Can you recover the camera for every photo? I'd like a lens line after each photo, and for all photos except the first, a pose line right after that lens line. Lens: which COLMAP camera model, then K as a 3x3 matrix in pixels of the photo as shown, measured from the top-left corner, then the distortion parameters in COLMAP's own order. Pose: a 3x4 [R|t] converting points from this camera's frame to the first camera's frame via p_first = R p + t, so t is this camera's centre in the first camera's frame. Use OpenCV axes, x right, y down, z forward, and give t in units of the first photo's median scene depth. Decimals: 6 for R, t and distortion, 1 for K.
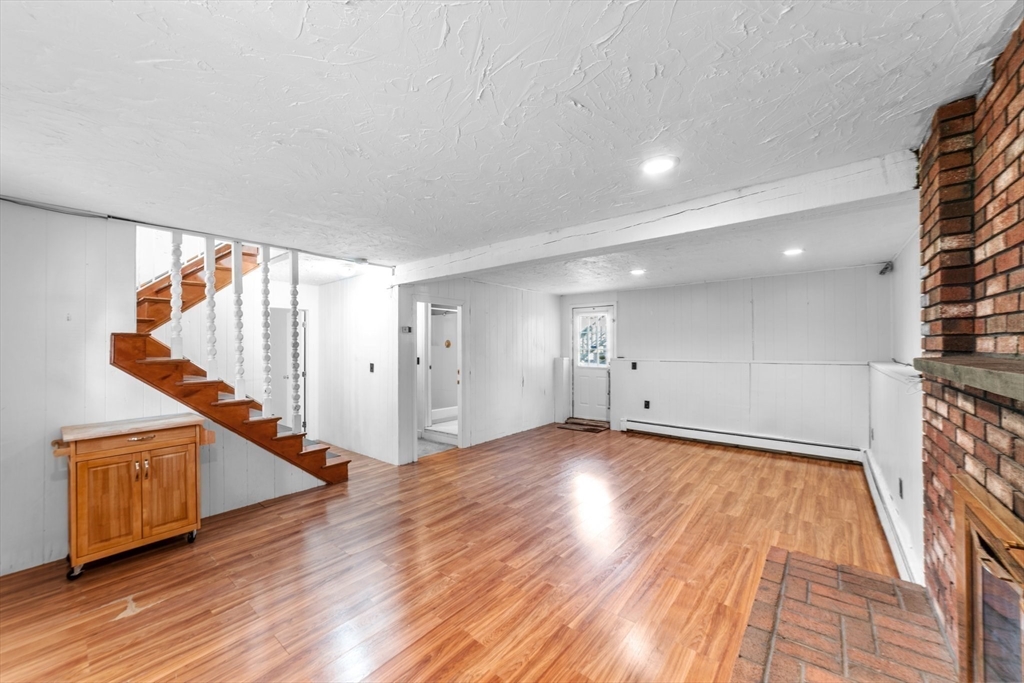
lens RADIAL K [[394.3, 0, 511.7], [0, 394.3, 344.0], [0, 0, 1]] dist [-0.027296, 0.010668]
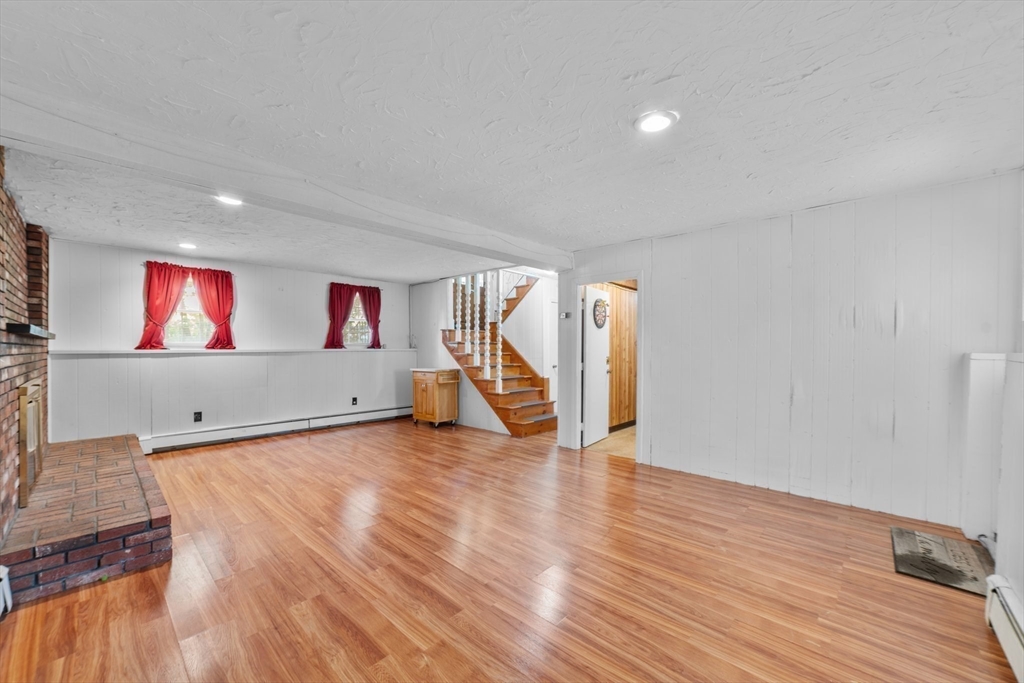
lens RADIAL K [[393.1, 0, 494.9], [0, 393.1, 353.5], [0, 0, 1]] dist [-0.010699, 0.004716]
pose [[-0.093368, 0.021736, -0.995394, 0.996124], [0.005730, 0.999757, 0.021294, 0.052181], [0.995615, -0.003715, -0.093470, 1.209393]]
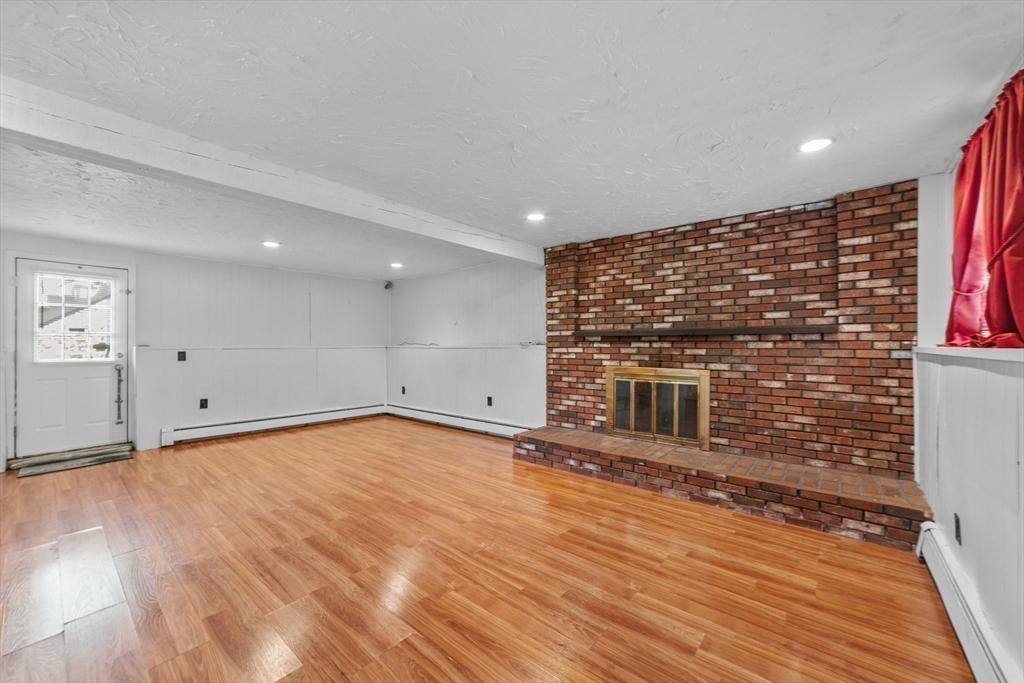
lens RADIAL K [[398.4, 0, 512.5], [0, 398.4, 345.0], [0, 0, 1]] dist [-0.021450, 0.009135]
pose [[0.007415, 0.005767, 0.999956, -0.774723], [-0.003591, 0.999977, -0.005740, 0.063918], [-0.999966, -0.003549, 0.007436, 0.621334]]
